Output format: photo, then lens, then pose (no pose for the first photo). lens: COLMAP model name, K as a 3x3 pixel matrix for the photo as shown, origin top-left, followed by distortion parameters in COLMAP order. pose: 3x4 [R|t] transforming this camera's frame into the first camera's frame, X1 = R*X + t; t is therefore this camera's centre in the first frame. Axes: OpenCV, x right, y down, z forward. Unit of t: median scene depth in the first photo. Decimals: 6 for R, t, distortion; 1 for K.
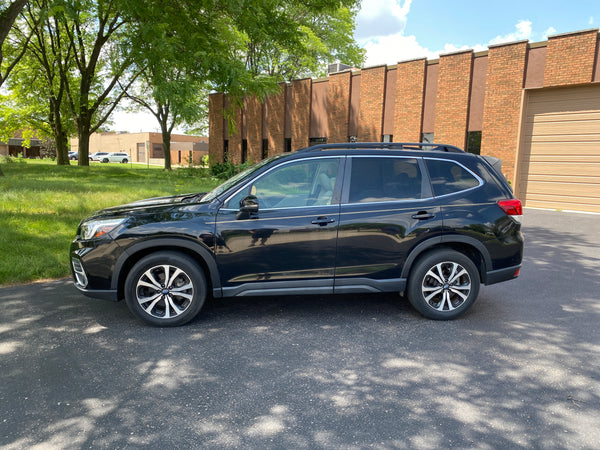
lens RADIAL K [[457.0, 0, 305.6], [0, 457.0, 227.3], [0, 0, 1]] dist [0.005691, -0.013408]
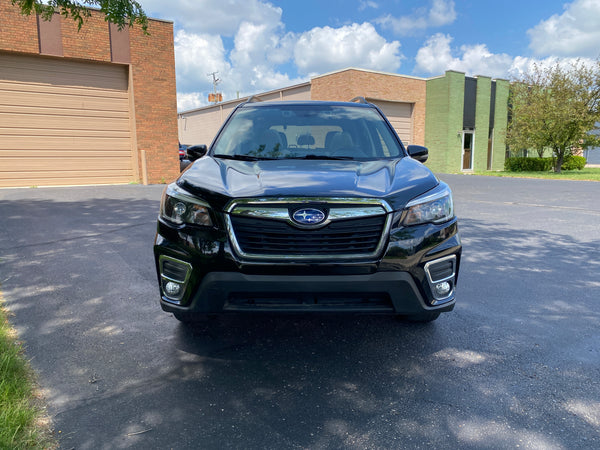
lens RADIAL K [[474.3, 0, 282.3], [0, 474.3, 223.9], [0, 0, 1]] dist [0.010897, 0.011791]
pose [[0.133918, -0.155586, 0.978703, -1.046007], [0.136793, 0.981047, 0.137241, -0.075057], [-0.981506, 0.115501, 0.152663, 1.042564]]
